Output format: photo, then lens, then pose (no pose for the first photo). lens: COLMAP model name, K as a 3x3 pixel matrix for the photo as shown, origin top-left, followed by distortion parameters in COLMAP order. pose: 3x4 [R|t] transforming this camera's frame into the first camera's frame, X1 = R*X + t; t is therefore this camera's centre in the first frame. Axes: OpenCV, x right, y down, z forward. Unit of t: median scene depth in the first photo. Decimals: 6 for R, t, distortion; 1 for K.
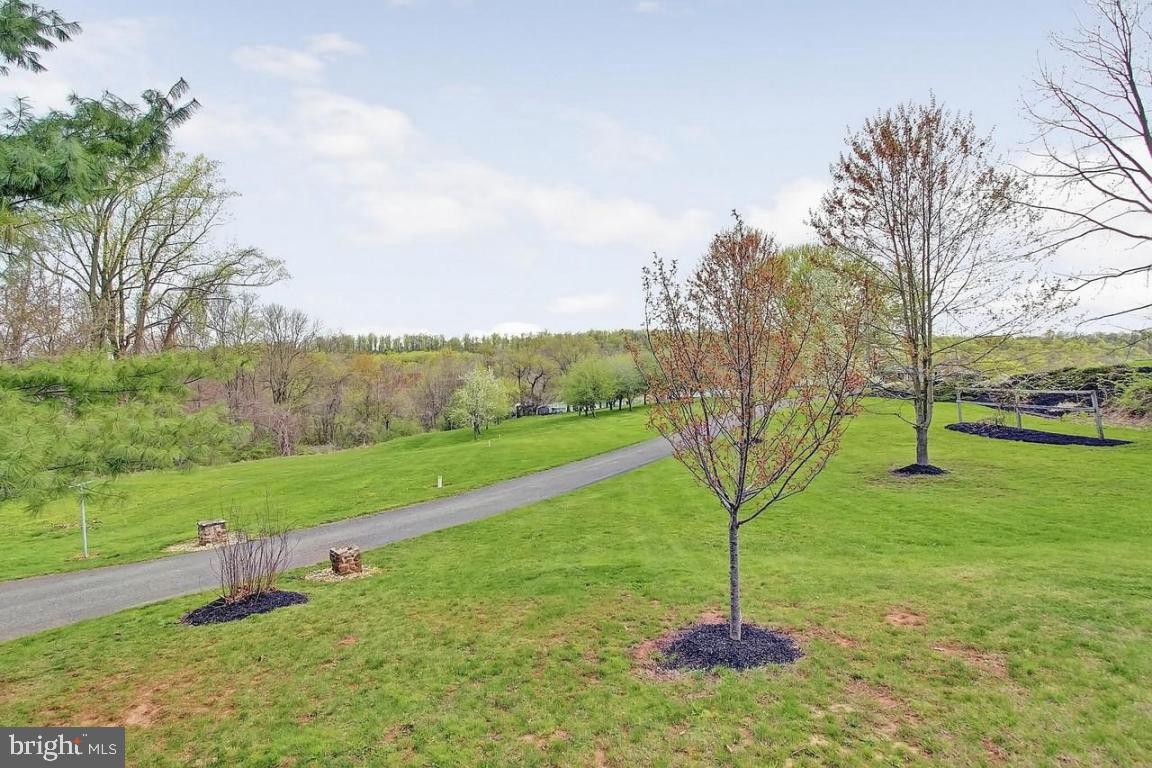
lens RADIAL K [[525.1, 0, 555.7], [0, 525.1, 368.8], [0, 0, 1]] dist [0.001392, -0.000732]
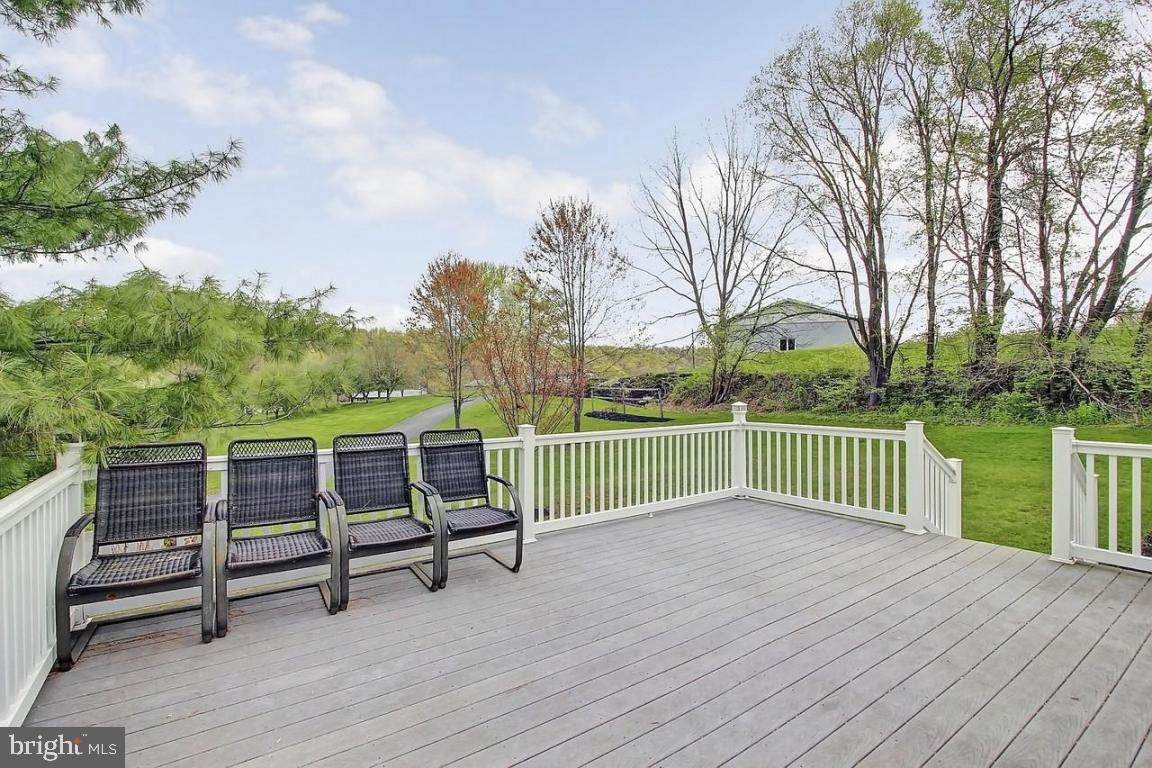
lens RADIAL K [[525.1, 0, 576.5], [0, 525.1, 386.7], [0, 0, 1]] dist [0.001392, -0.000732]
pose [[0.802845, -0.003286, 0.596179, -0.175485], [-0.017199, 0.999441, 0.028670, -0.008115], [-0.595940, -0.033271, 0.802340, -0.175405]]
